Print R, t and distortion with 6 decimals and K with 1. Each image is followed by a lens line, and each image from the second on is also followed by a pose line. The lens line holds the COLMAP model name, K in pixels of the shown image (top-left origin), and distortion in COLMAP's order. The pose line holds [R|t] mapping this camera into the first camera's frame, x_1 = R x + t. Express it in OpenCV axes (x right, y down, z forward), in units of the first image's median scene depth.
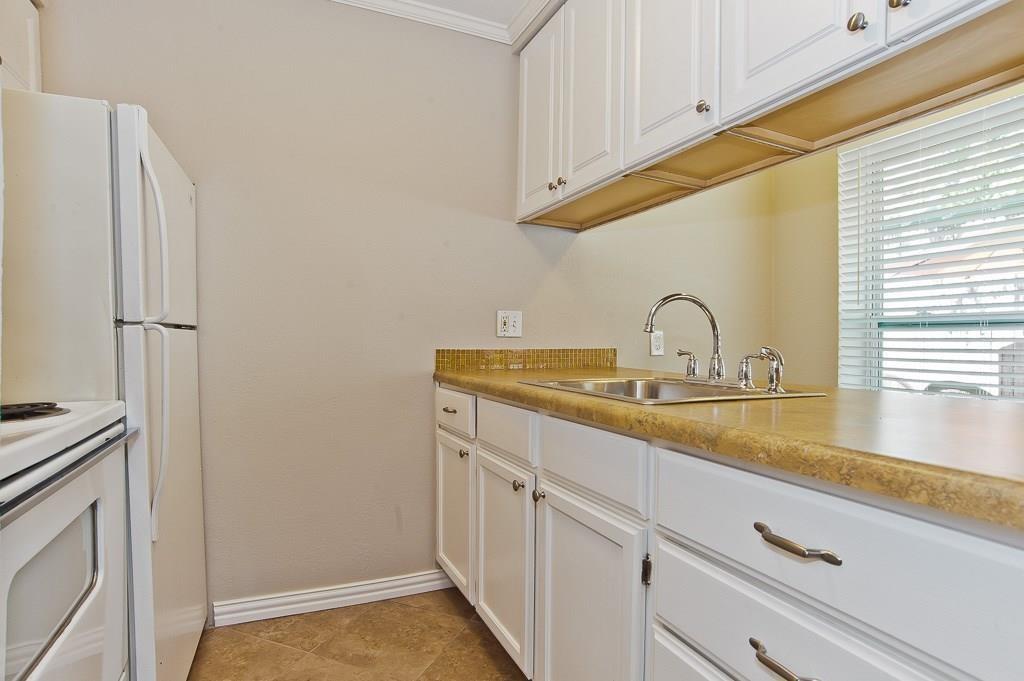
lens RADIAL K [[527.5, 0, 512.0], [0, 527.5, 340.5], [0, 0, 1]] dist [-0.096027, 0.053631]
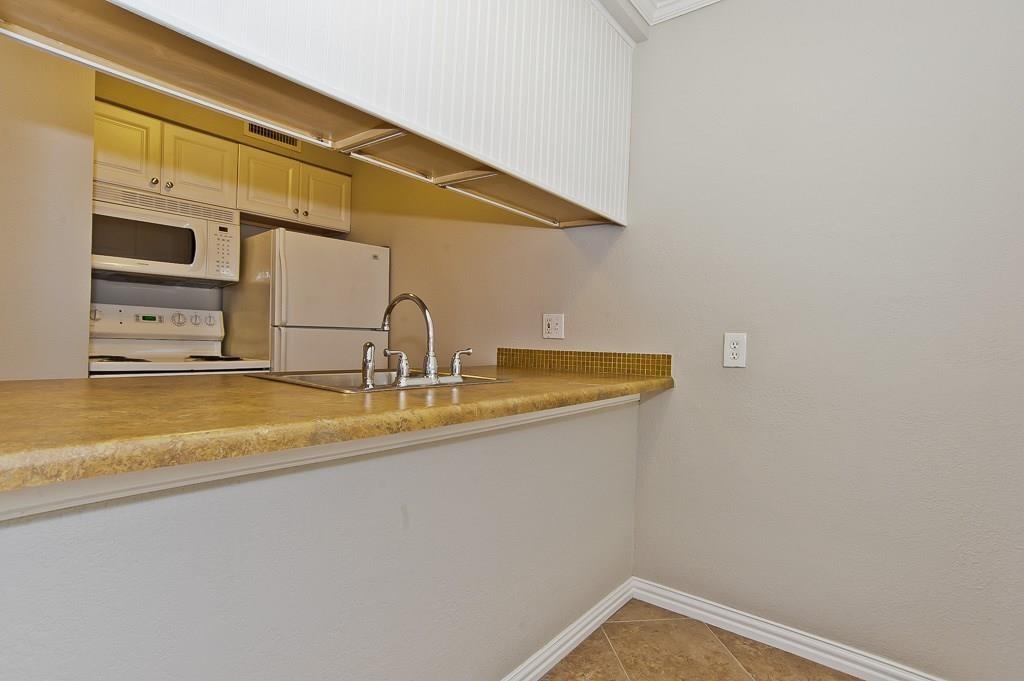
lens RADIAL K [[508.5, 0, 512.0], [0, 508.5, 340.5], [0, 0, 1]] dist [-0.084926, 0.048091]
pose [[0.473830, 0.011630, -0.880539, 1.041180], [-0.028665, 0.999587, -0.002222, 0.002261], [0.880149, 0.026293, 0.473968, 0.545202]]
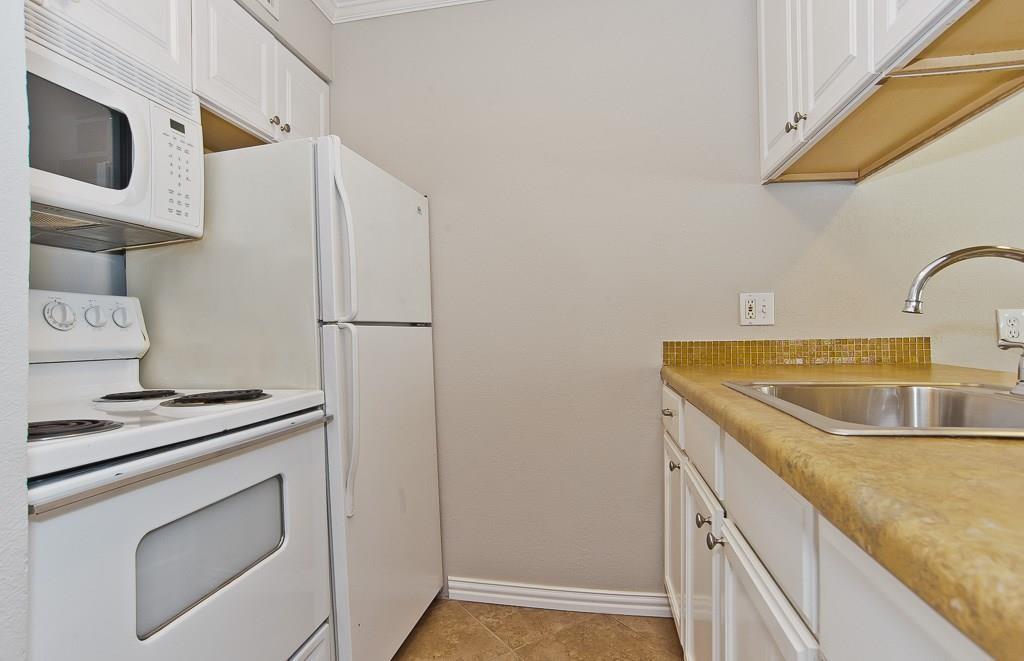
lens RADIAL K [[517.3, 0, 509.0], [0, 517.3, 325.5], [0, 0, 1]] dist [-0.074325, 0.038746]
pose [[0.825976, -0.026651, -0.563075, 0.147470], [0.020028, 0.999639, -0.017935, 0.000287], [0.563349, 0.003536, 0.826211, 0.165624]]
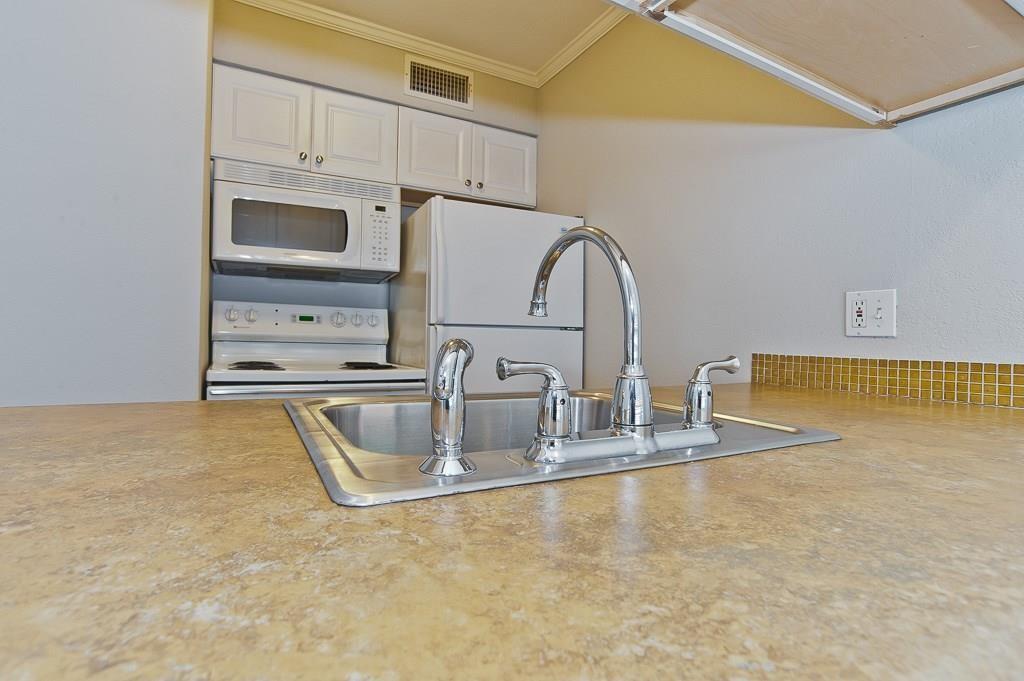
lens RADIAL K [[508.5, 0, 512.0], [0, 508.5, 340.5], [0, 0, 1]] dist [-0.084926, 0.048091]
pose [[0.079102, 0.000879, -0.996866, 0.599680], [-0.024160, 0.999708, -0.001035, 0.008851], [0.996574, 0.024167, 0.079100, 0.705514]]
